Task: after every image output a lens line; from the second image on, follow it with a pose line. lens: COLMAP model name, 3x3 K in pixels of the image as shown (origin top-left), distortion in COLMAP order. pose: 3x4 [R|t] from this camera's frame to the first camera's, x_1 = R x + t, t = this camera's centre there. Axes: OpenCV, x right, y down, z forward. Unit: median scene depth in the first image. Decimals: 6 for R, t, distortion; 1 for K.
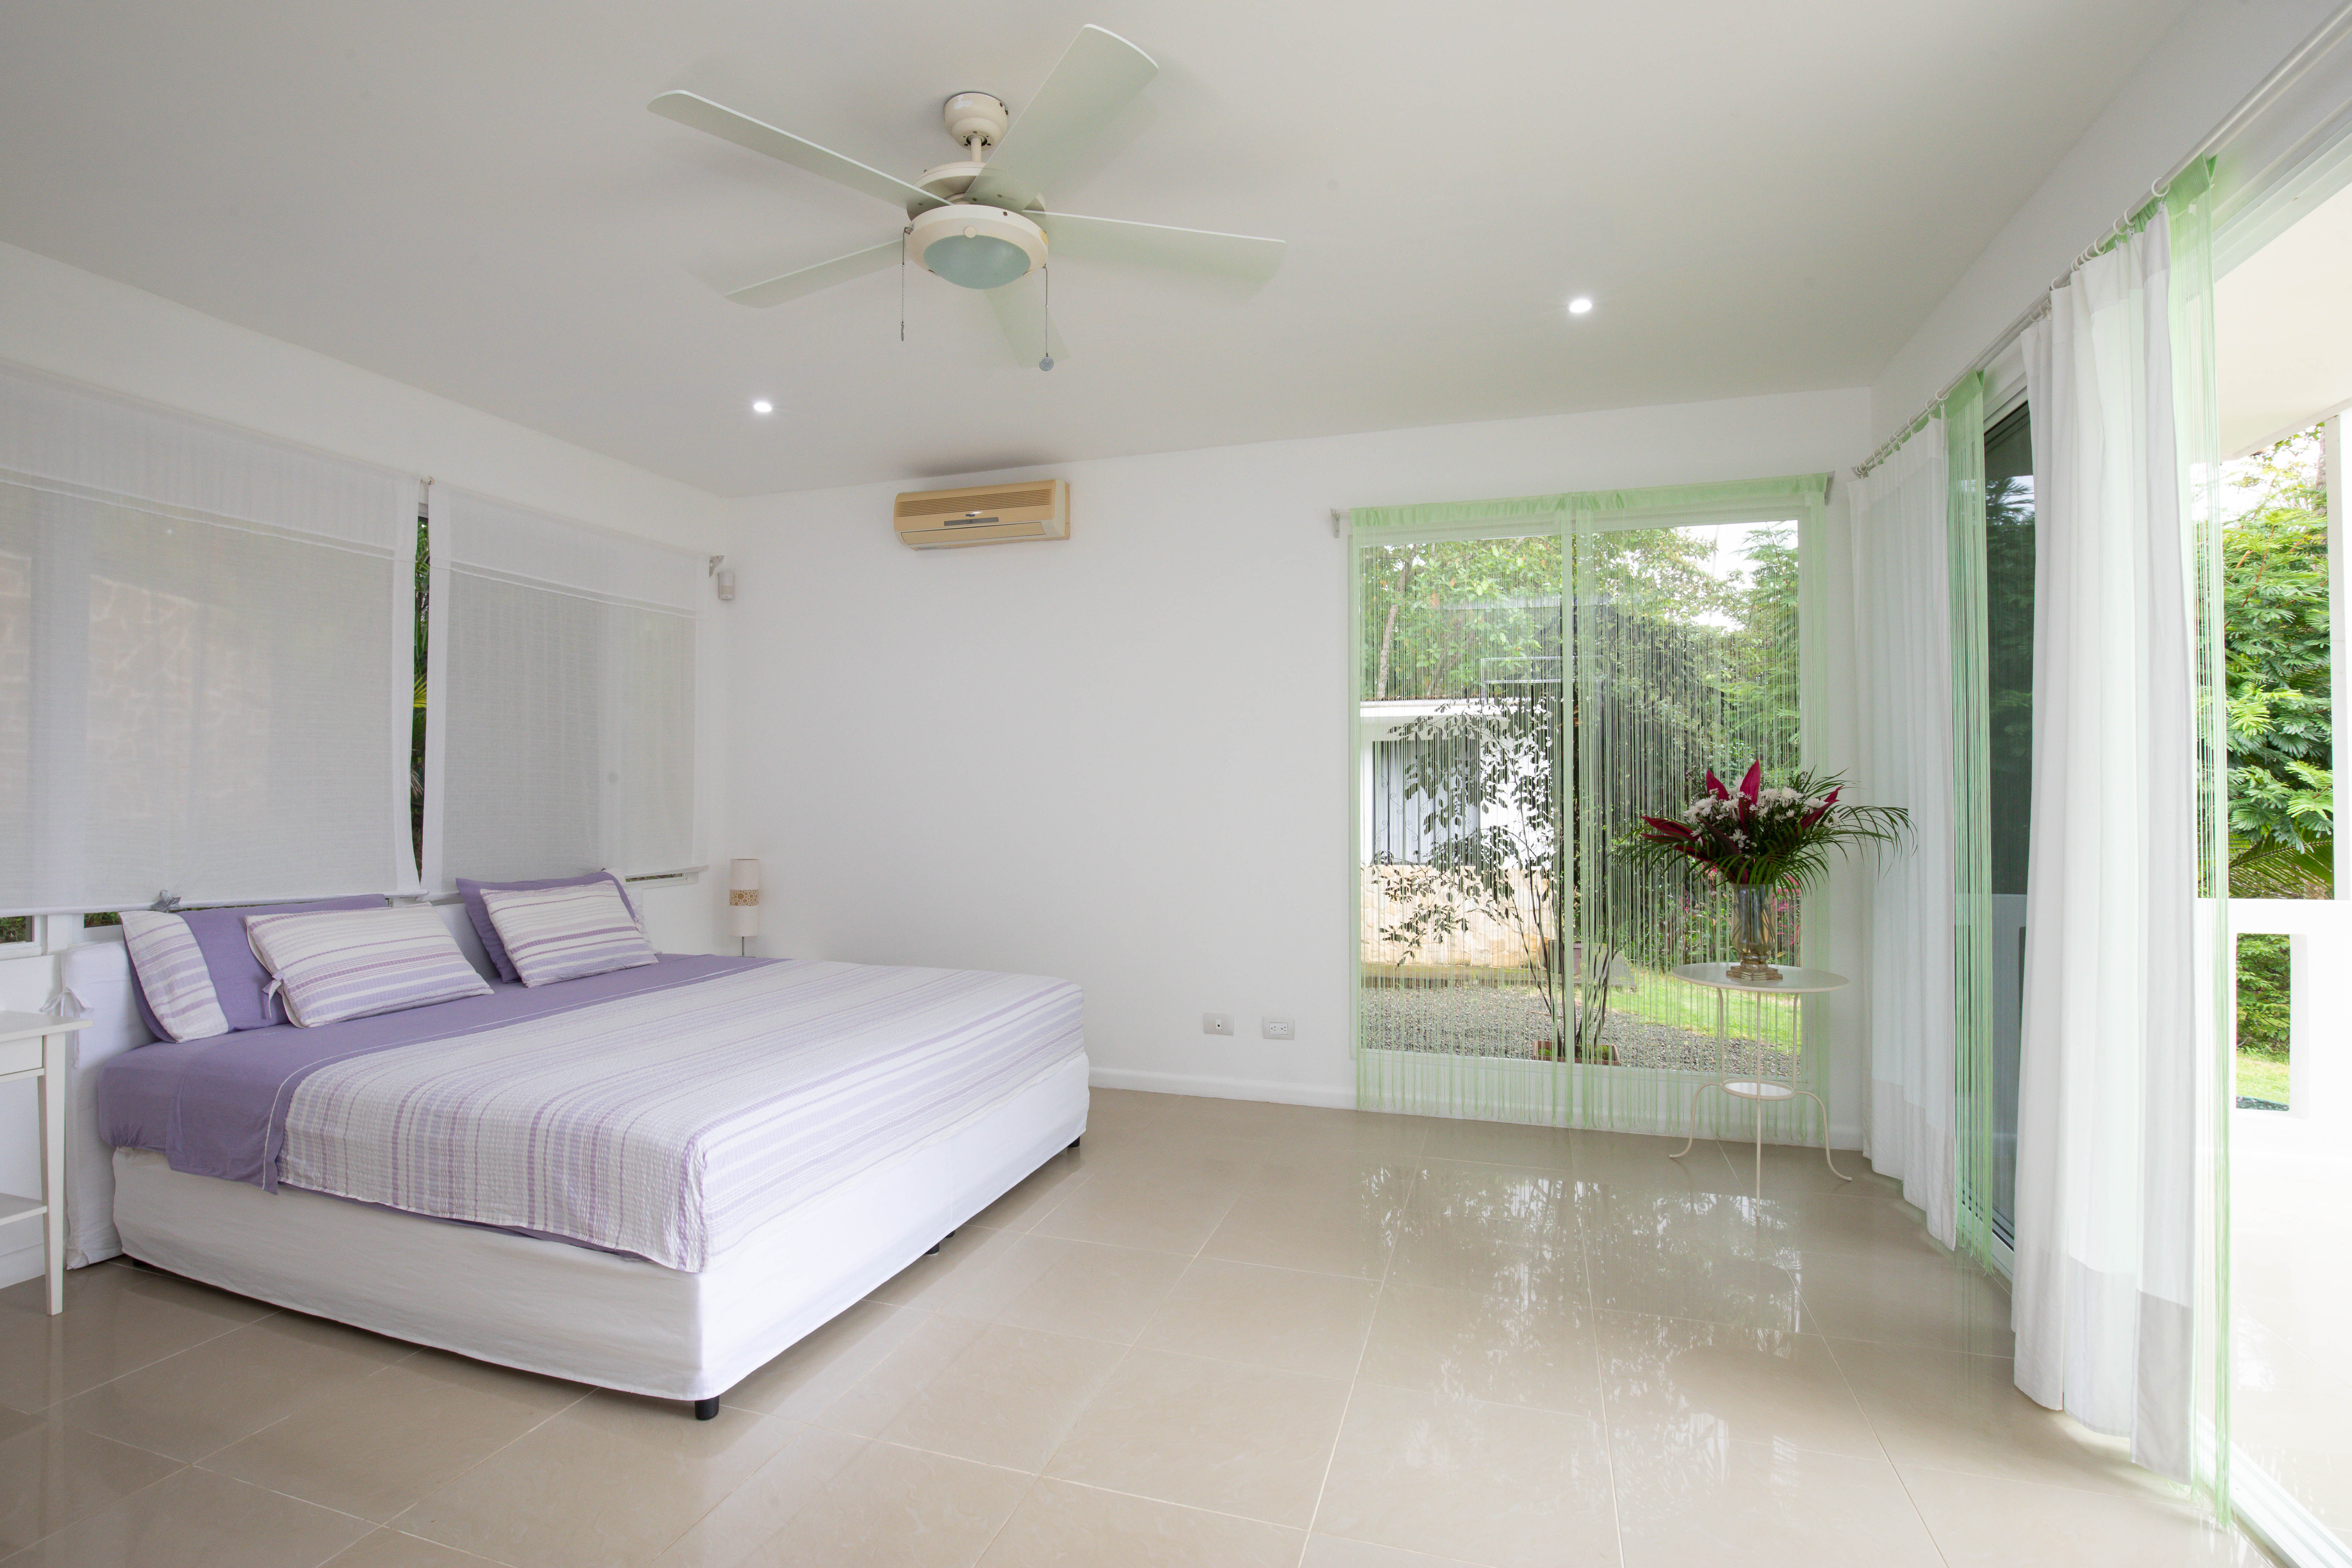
lens RADIAL K [[1147.0, 0, 1170.8], [0, 1147.0, 792.5], [0, 0, 1]] dist [-0.022831, -0.000378]
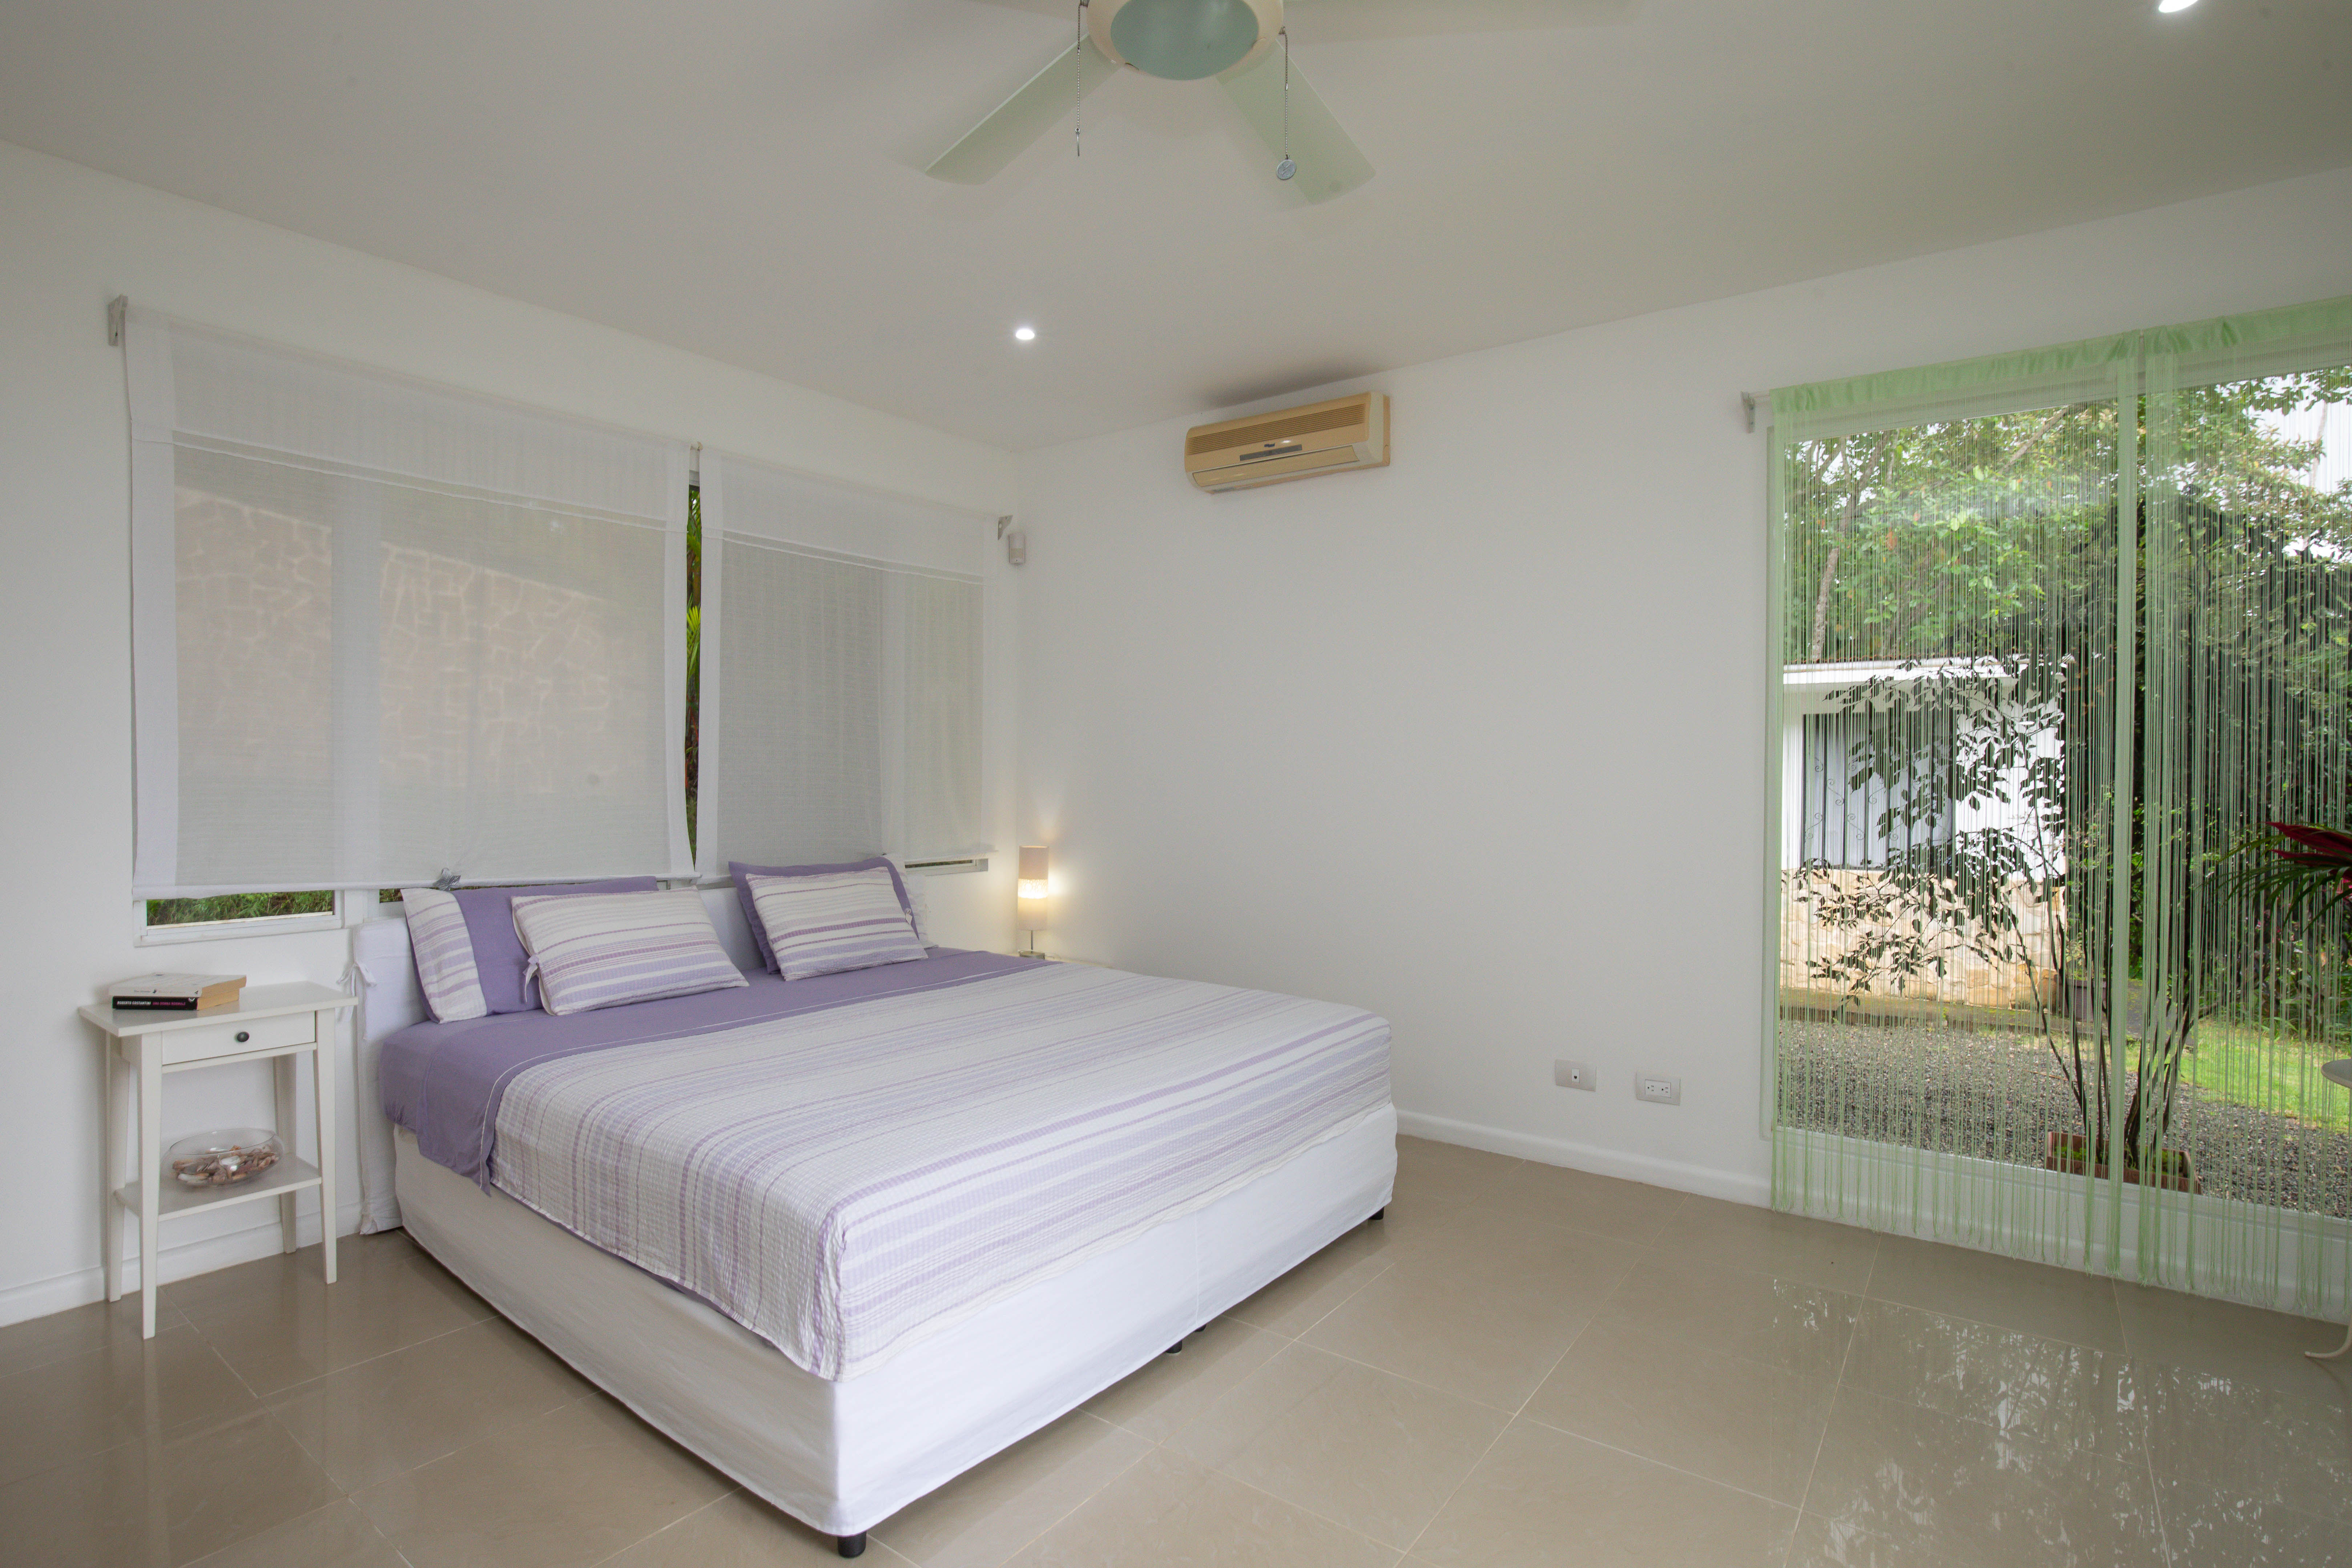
lens RADIAL K [[1148.2, 0, 1167.1], [0, 1148.2, 788.2], [0, 0, 1]] dist [-0.032244, 0.008579]
pose [[0.944176, 0.010937, -0.329260, 0.036093], [-0.006679, 0.999879, 0.014061, -0.002307], [0.329374, -0.011077, 0.944135, 0.195982]]
